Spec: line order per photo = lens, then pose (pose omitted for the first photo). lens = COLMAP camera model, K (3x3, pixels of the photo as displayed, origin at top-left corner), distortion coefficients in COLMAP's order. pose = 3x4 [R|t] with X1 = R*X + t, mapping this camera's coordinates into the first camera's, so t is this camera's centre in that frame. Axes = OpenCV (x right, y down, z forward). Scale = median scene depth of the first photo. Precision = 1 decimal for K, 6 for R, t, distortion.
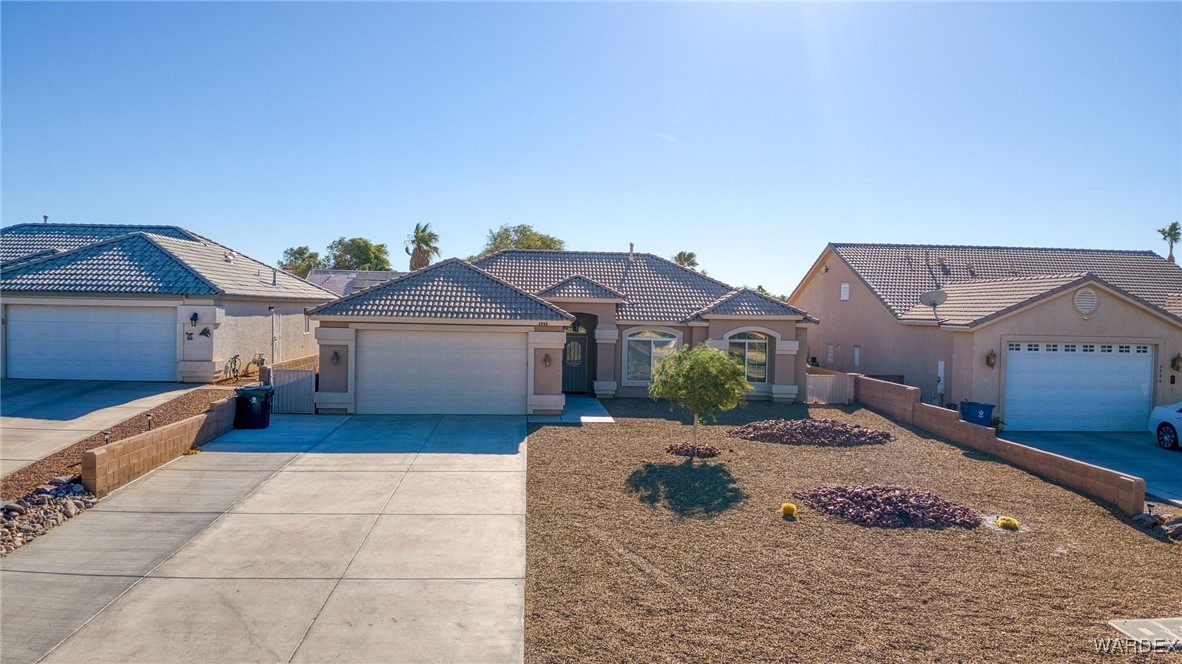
lens RADIAL K [[854.1, 0, 600.3], [0, 854.1, 336.7], [0, 0, 1]] dist [0.176462, -0.352394]
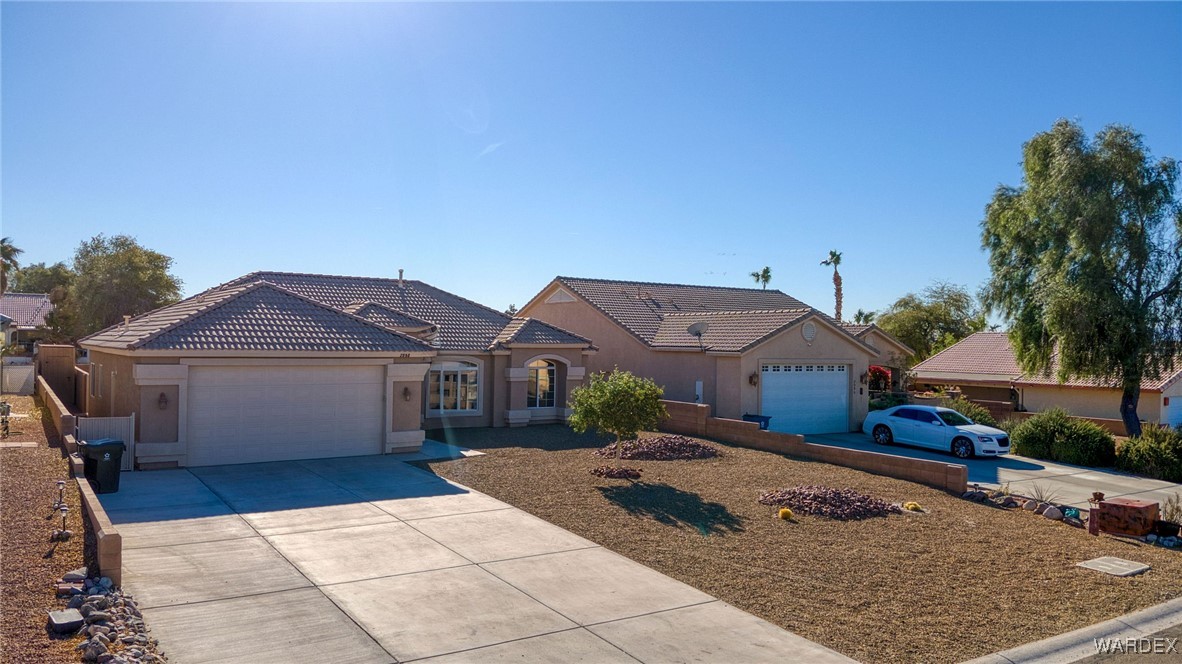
lens RADIAL K [[854.1, 0, 600.3], [0, 854.1, 336.7], [0, 0, 1]] dist [0.176462, -0.352394]
pose [[0.865611, -0.004096, 0.500700, -0.352000], [0.018772, 0.999529, -0.024278, -0.008470], [-0.500364, 0.030414, 0.865280, 0.070455]]
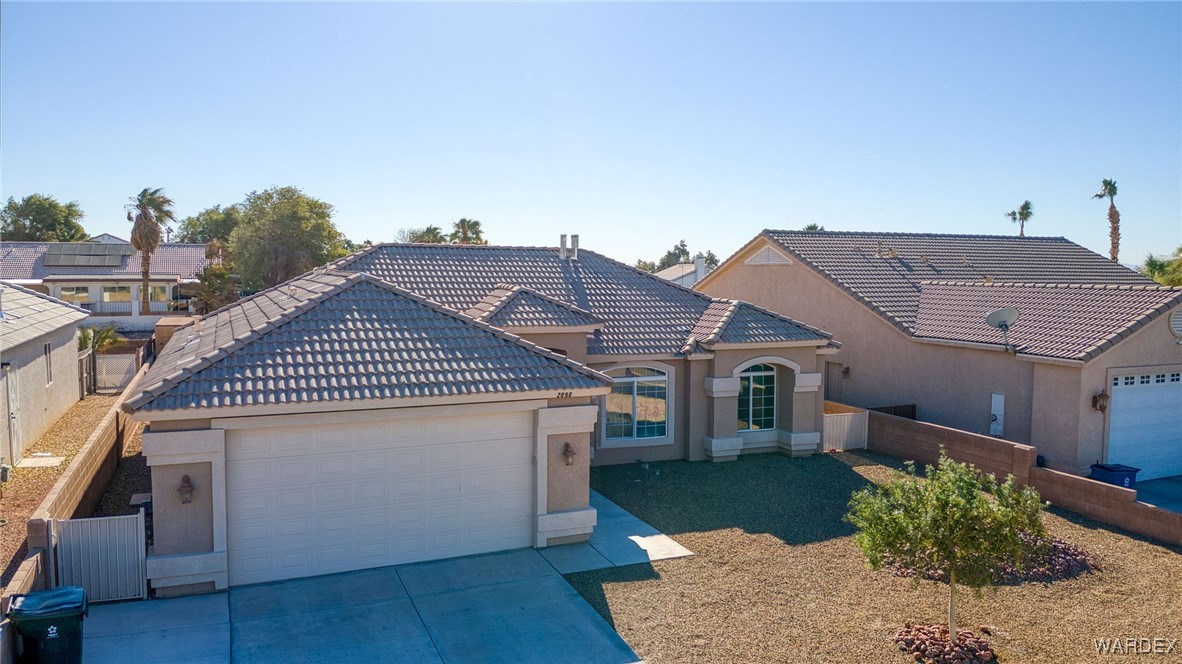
lens RADIAL K [[841.5, 0, 587.5], [0, 841.5, 348.7], [0, 0, 1]] dist [0.181952, -0.342954]
pose [[0.950162, -0.040734, 0.309083, -0.229052], [0.020177, 0.997384, 0.069419, -0.086464], [-0.311102, -0.059723, 0.948498, 0.438078]]
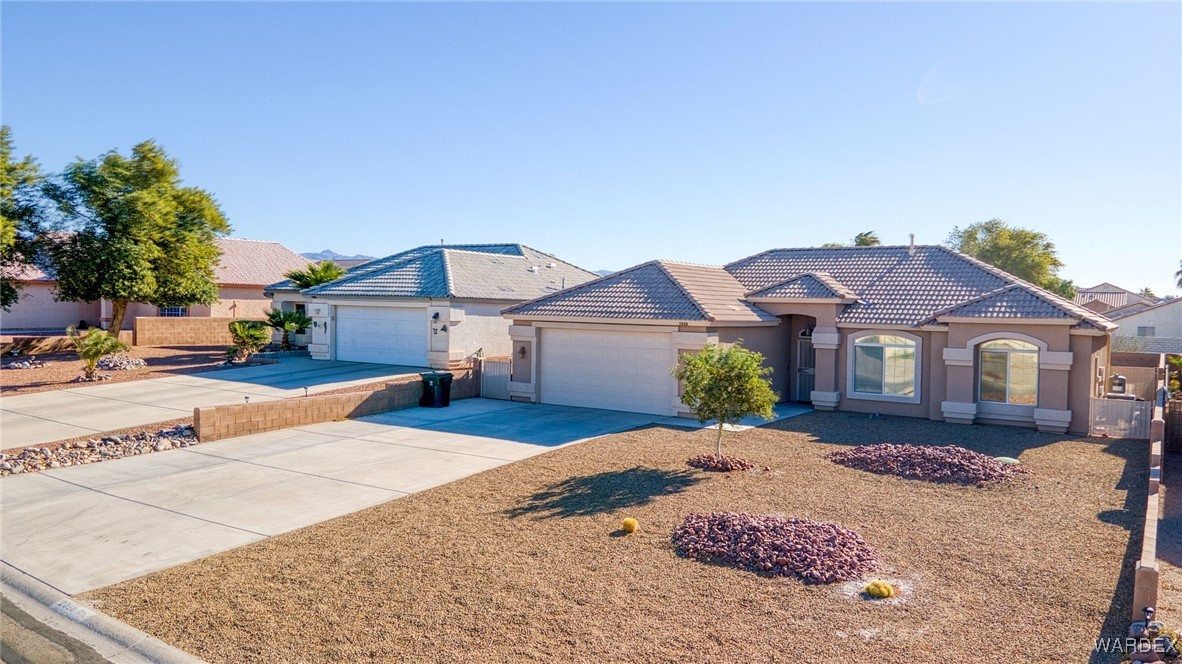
lens RADIAL K [[871.9, 0, 603.2], [0, 871.9, 334.1], [0, 0, 1]] dist [0.086375, -0.132215]
pose [[0.791864, 0.015870, -0.610491, 0.455813], [-0.025098, 0.999663, -0.006567, 0.005203], [0.610182, 0.020522, 0.791996, 0.163351]]
